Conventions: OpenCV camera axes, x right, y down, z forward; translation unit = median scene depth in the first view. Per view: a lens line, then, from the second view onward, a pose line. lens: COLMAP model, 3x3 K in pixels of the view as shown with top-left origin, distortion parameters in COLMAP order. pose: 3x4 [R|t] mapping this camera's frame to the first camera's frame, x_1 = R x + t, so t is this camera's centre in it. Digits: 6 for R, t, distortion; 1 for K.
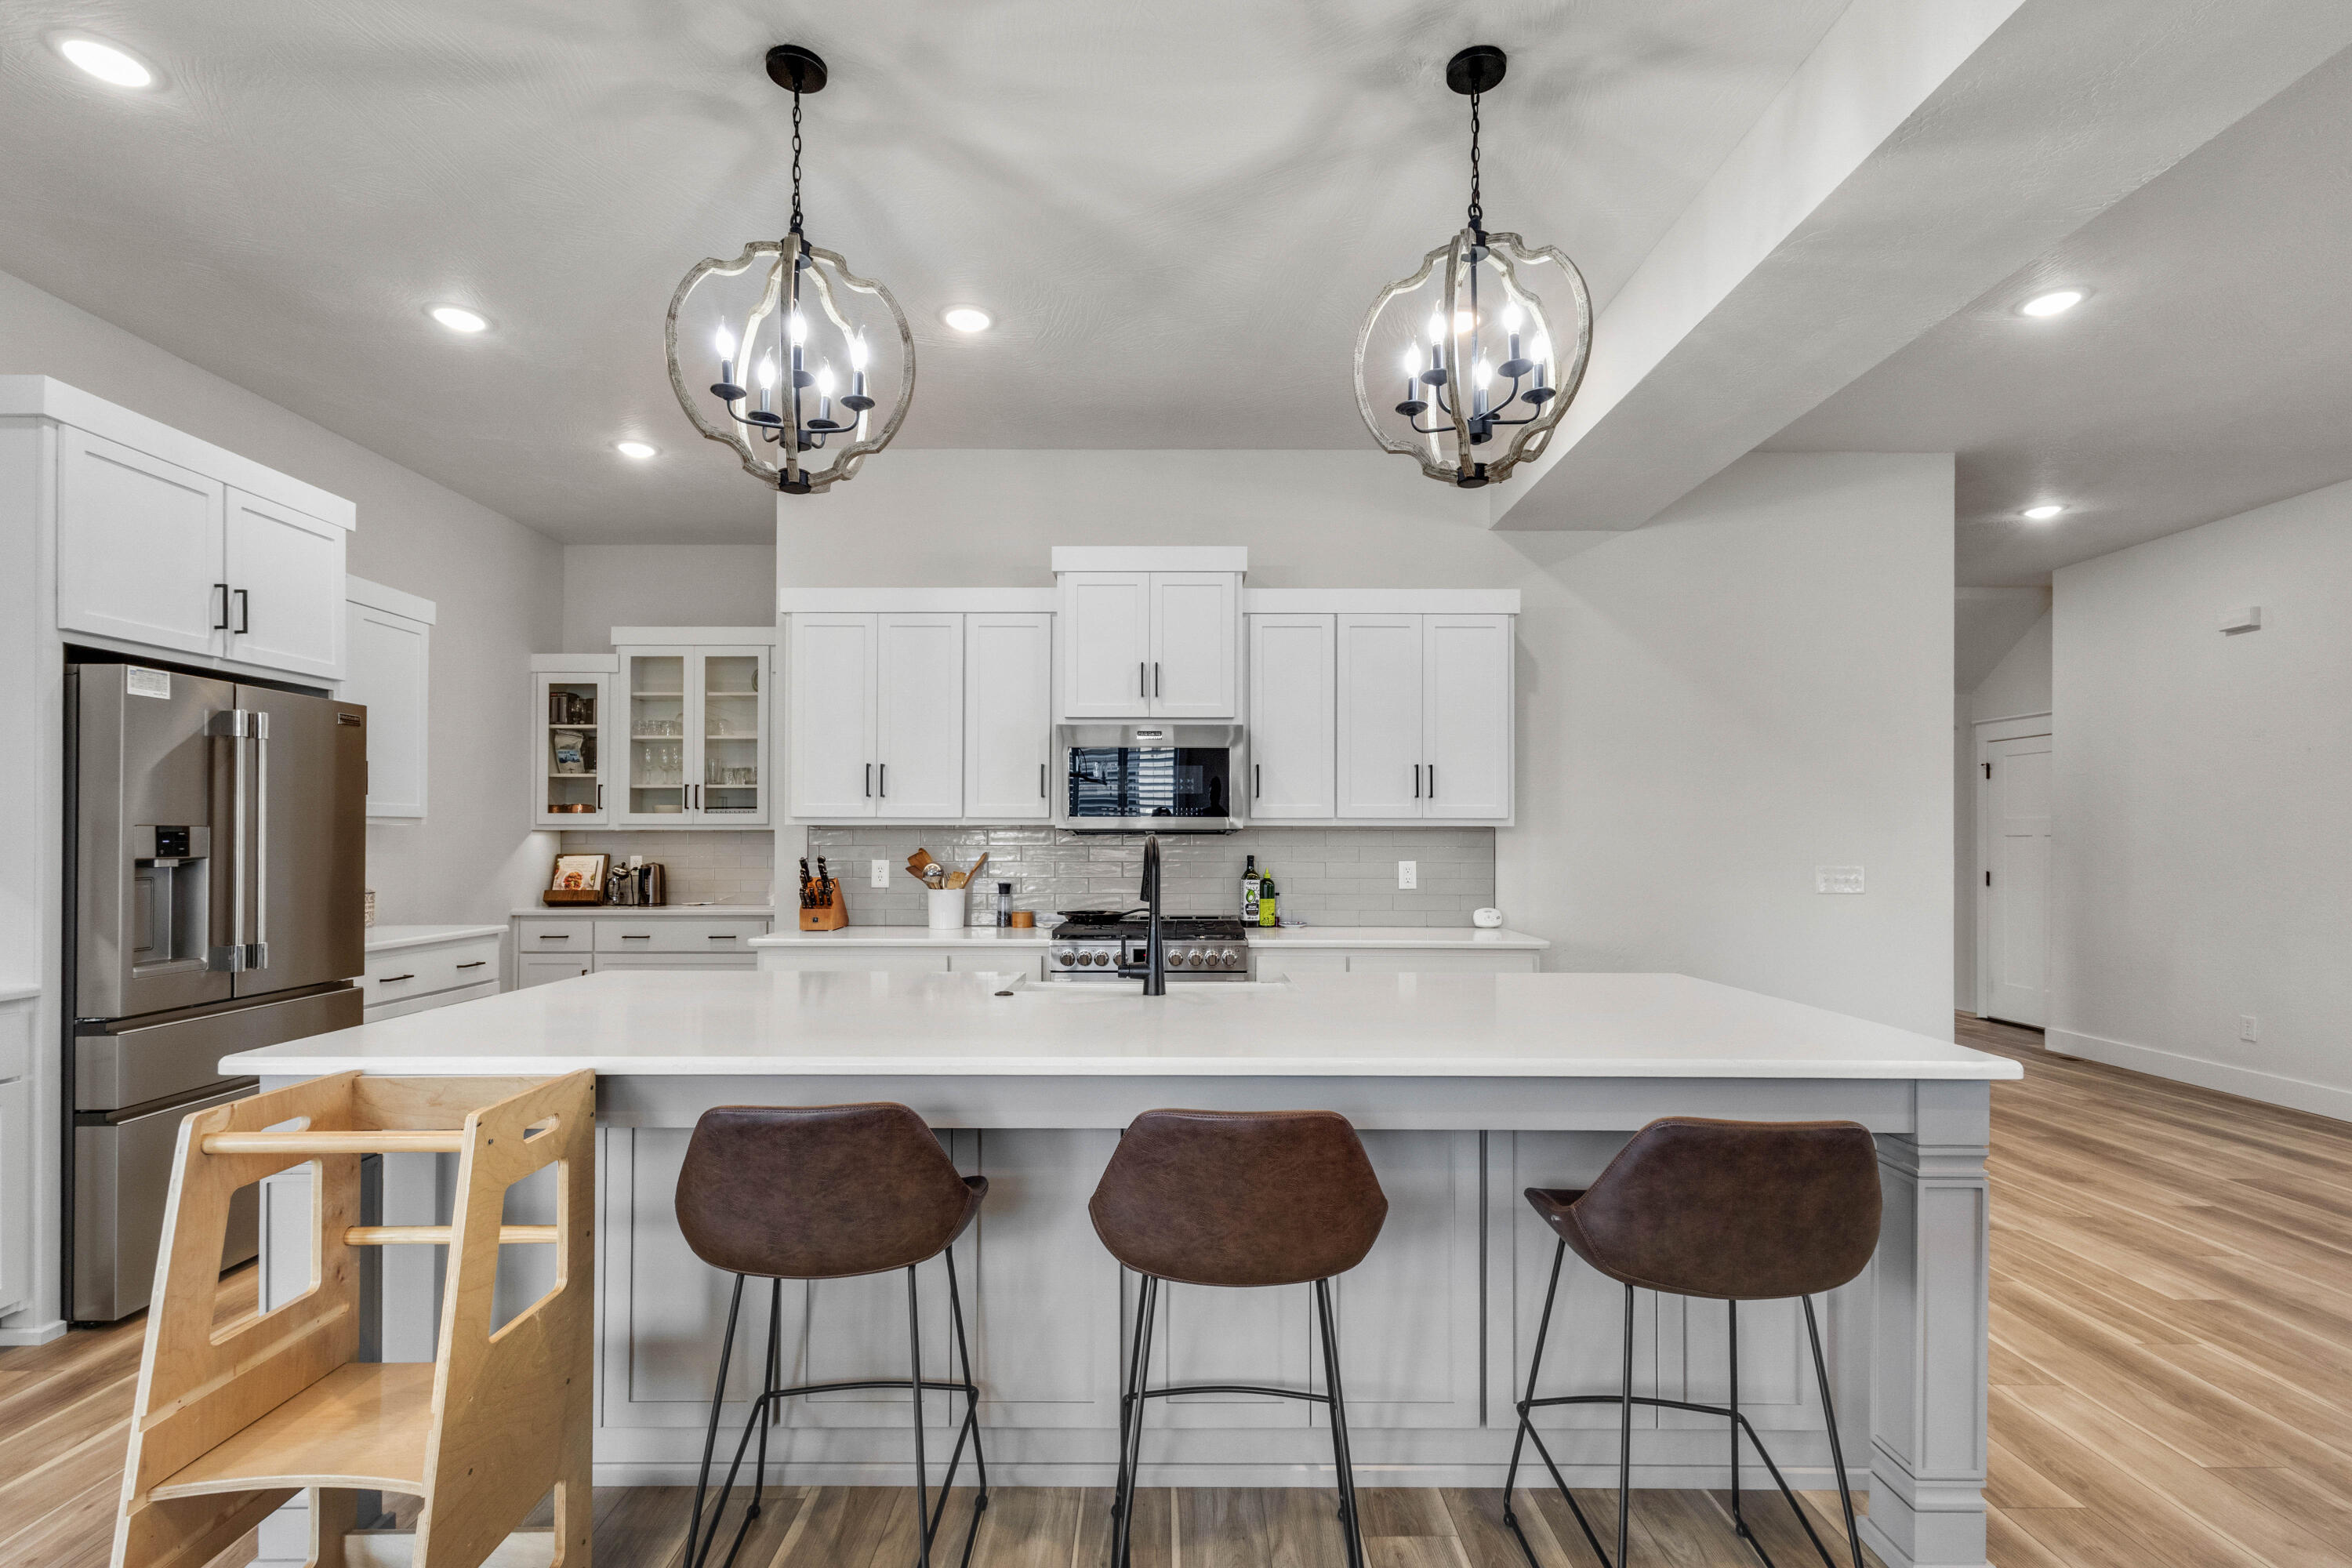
lens RADIAL K [[1095.1, 0, 1165.8], [0, 1095.1, 823.4], [0, 0, 1]] dist [0.005445, -0.000376]
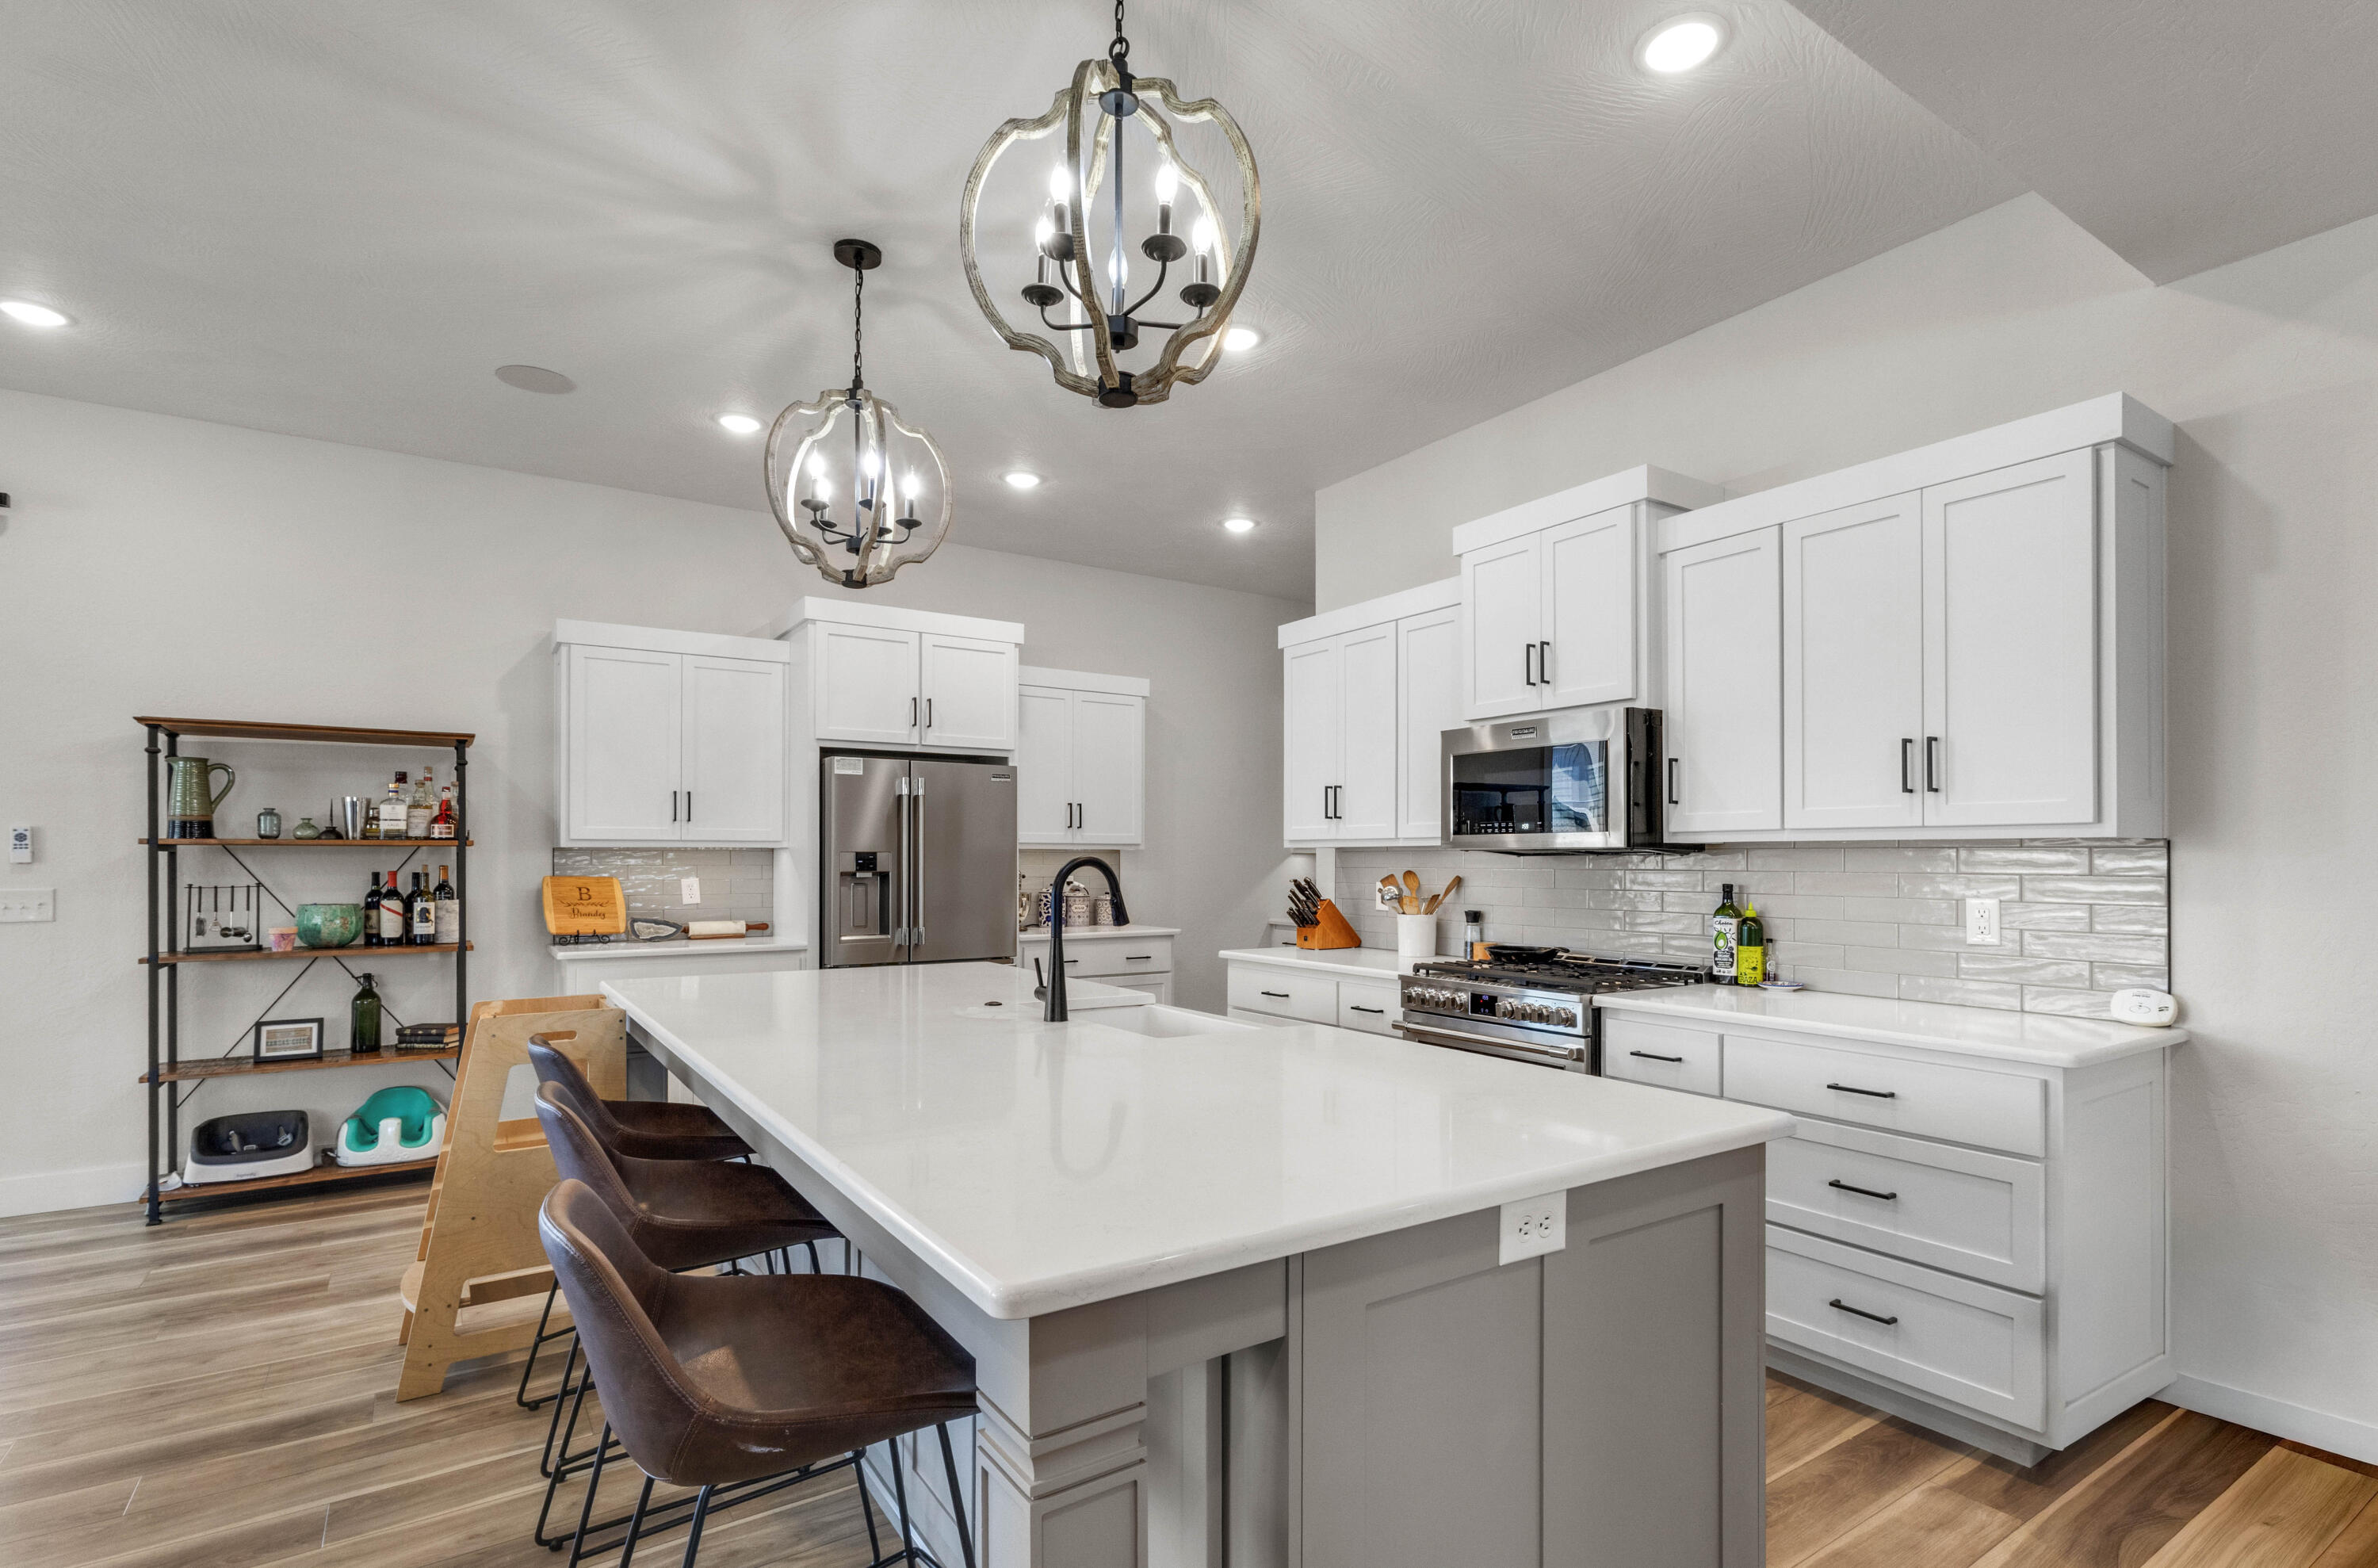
lens RADIAL K [[1107.2, 0, 1214.6], [0, 1107.2, 844.0], [0, 0, 1]] dist [0.005445, -0.000376]
pose [[0.572169, -0.012112, -0.820047, 0.491874], [0.009577, 0.999921, -0.008087, 0.005921], [0.820080, -0.003227, 0.572240, 0.318151]]
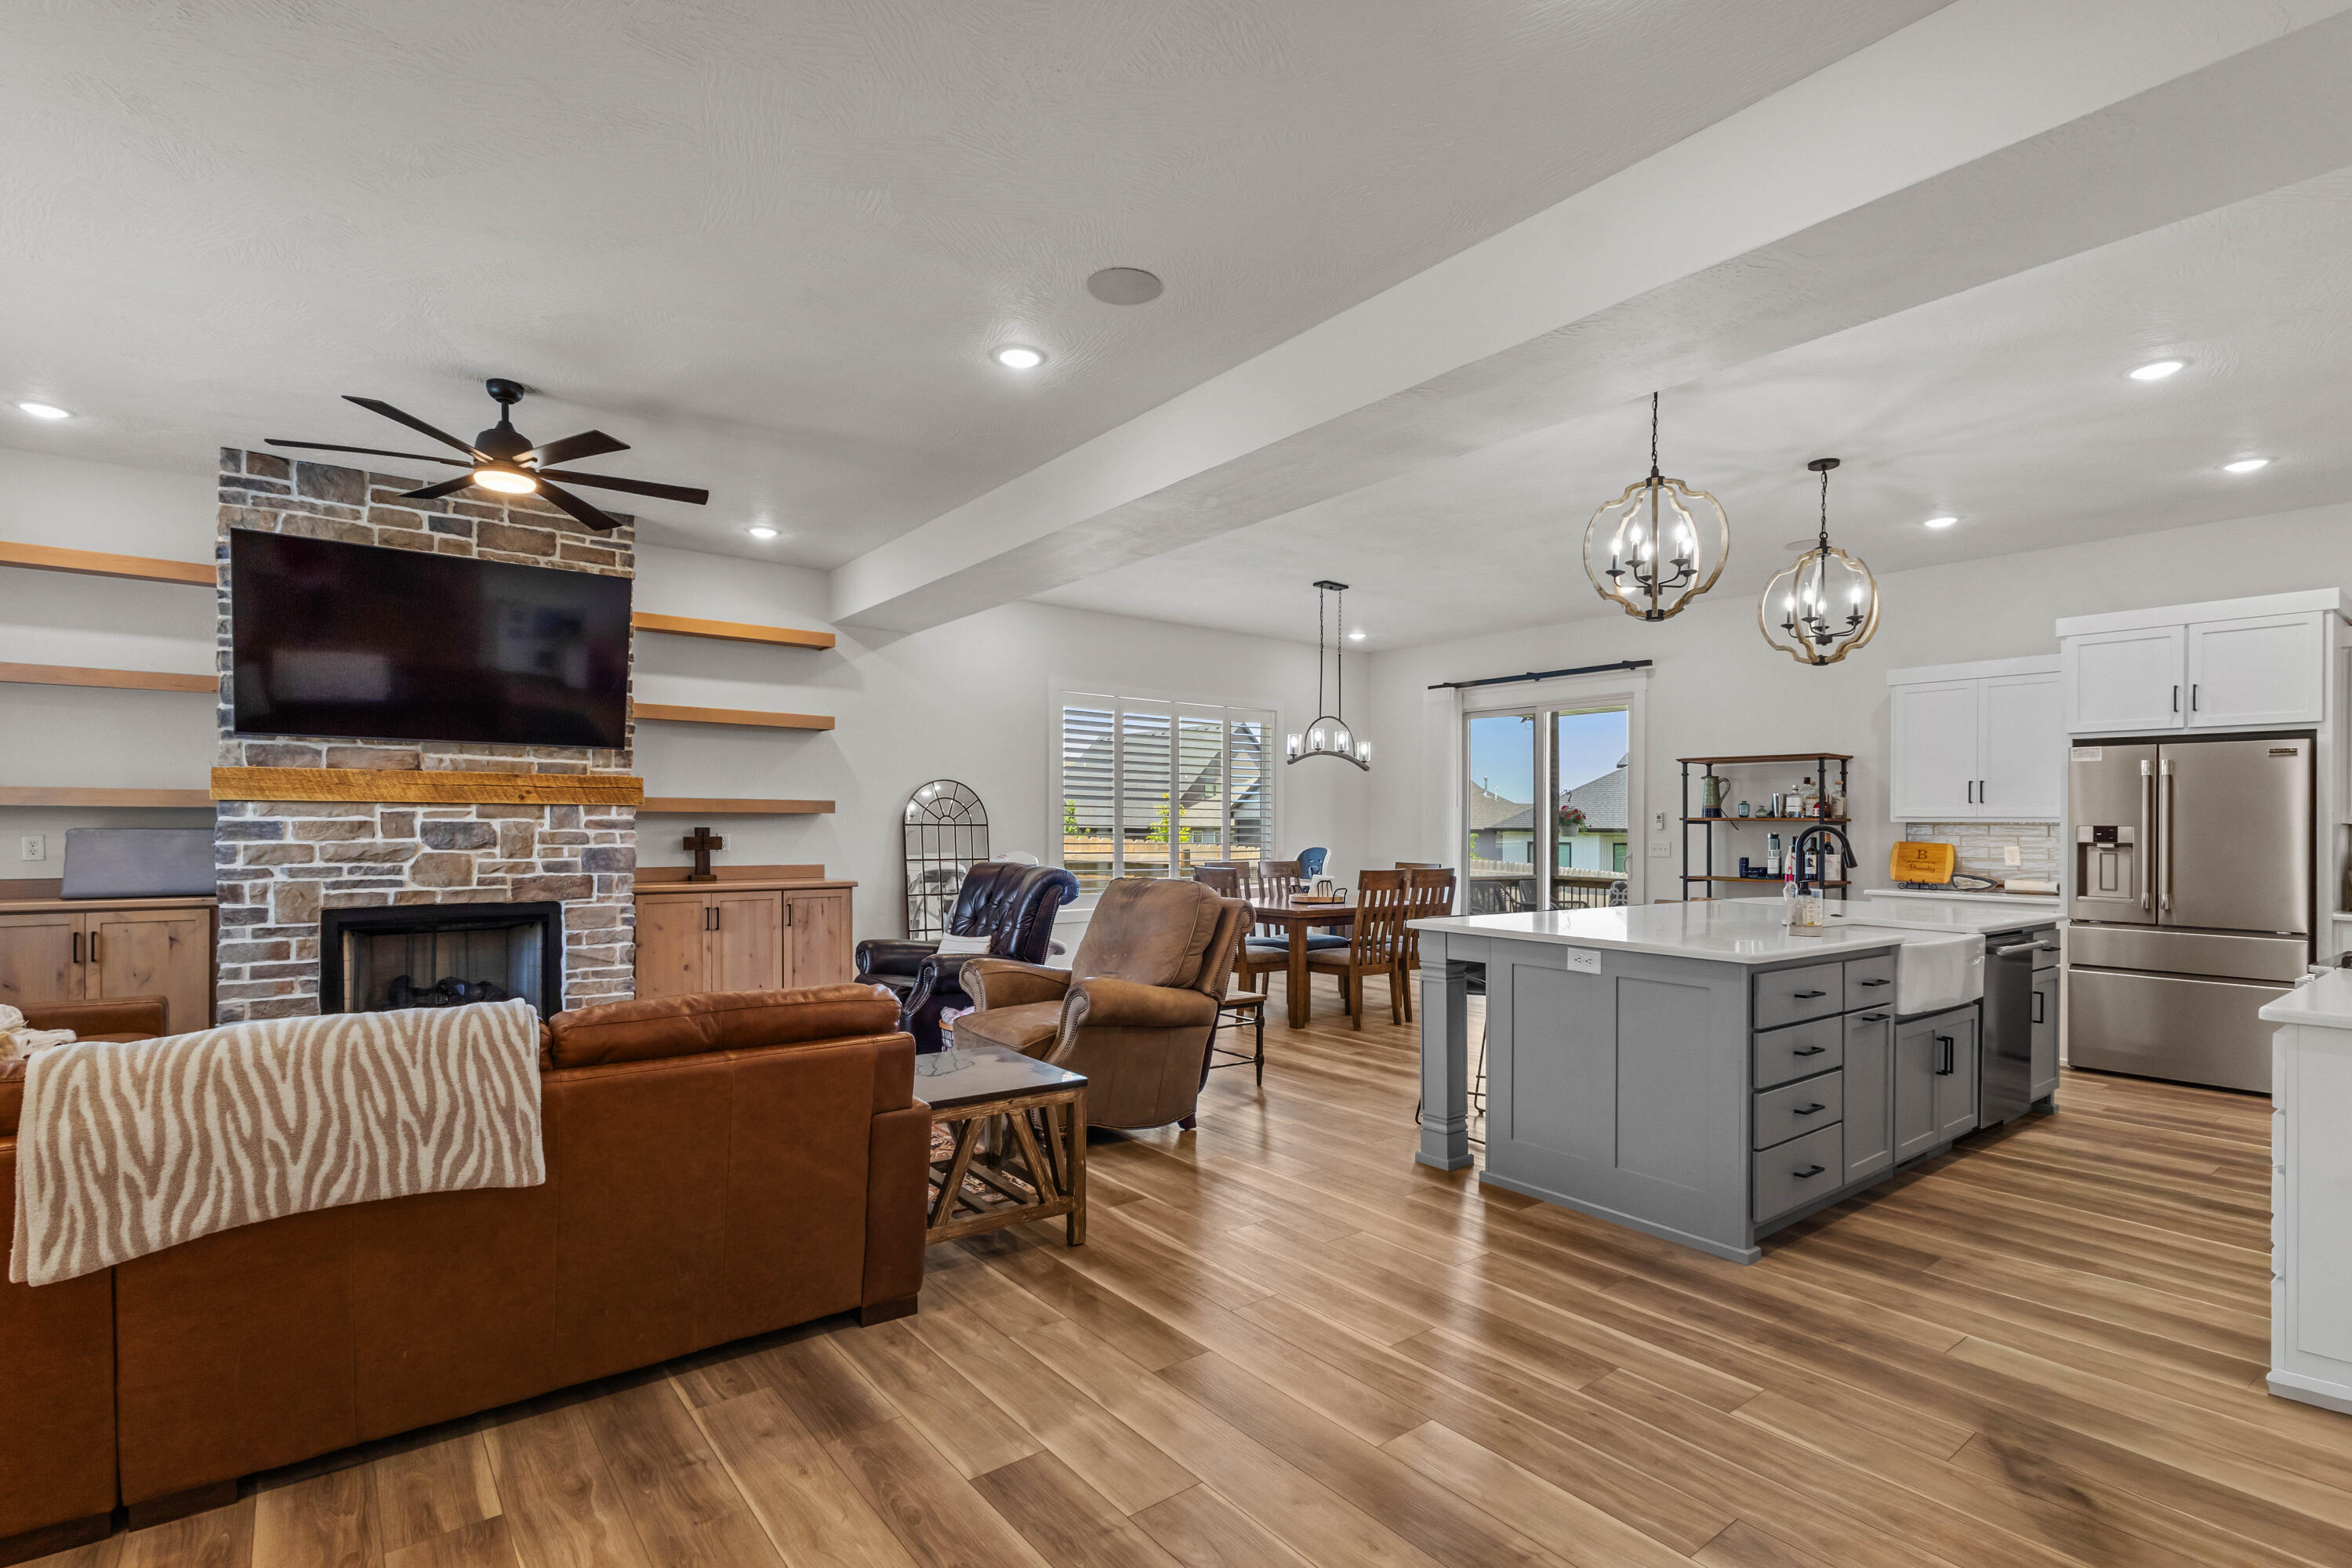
lens RADIAL K [[1095.1, 0, 1172.0], [0, 1095.1, 831.6], [0, 0, 1]] dist [0.005445, -0.000376]
pose [[-0.786403, -0.004465, -0.617698, 1.016755], [-0.004090, 0.999990, -0.002022, 0.015152], [0.617701, 0.000936, -0.786413, 0.988449]]
